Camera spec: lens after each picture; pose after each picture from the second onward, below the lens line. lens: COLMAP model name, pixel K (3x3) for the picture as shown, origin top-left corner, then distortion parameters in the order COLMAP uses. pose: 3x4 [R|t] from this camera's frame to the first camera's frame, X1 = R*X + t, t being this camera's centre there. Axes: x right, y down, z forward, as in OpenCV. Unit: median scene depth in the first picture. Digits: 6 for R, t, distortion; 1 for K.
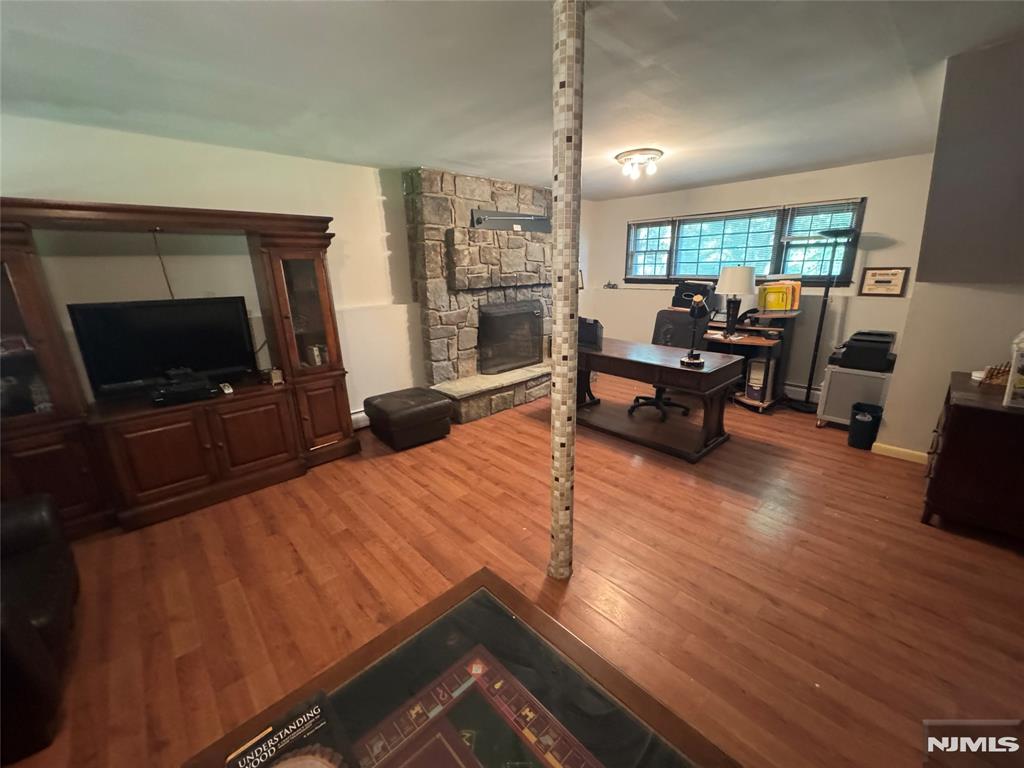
lens RADIAL K [[410.7, 0, 511.9], [0, 410.7, 383.8], [0, 0, 1]] dist [-0.001729, -0.000370]
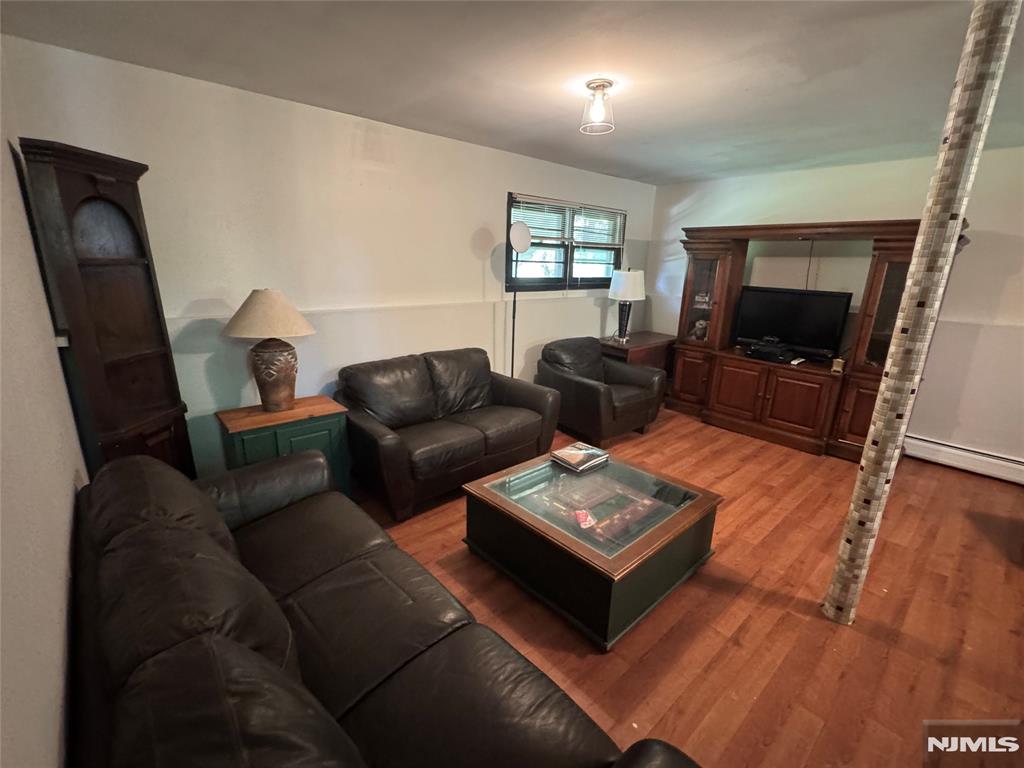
lens RADIAL K [[454.8, 0, 512.0], [0, 454.8, 384.0], [0, 0, 1]] dist [0.000336, 0.000022]
pose [[-0.018991, 0.280915, -0.959545, 0.468123], [-0.302235, 0.913206, 0.273331, -0.028980], [0.953044, 0.295199, 0.067559, 0.056922]]
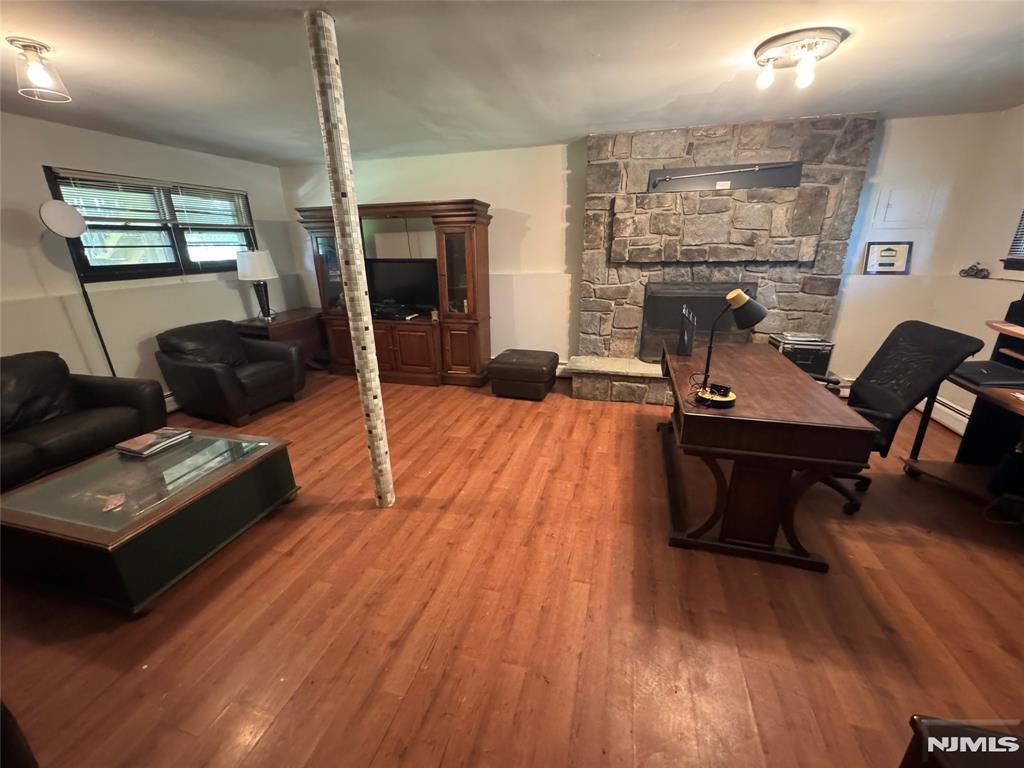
lens RADIAL K [[410.7, 0, 511.9], [0, 410.7, 383.8], [0, 0, 1]] dist [-0.001729, -0.000370]
pose [[0.520779, 0.286654, -0.804126, 0.582792], [-0.227671, 0.954461, 0.192798, -0.092191], [0.822773, 0.082671, 0.562326, 0.302455]]
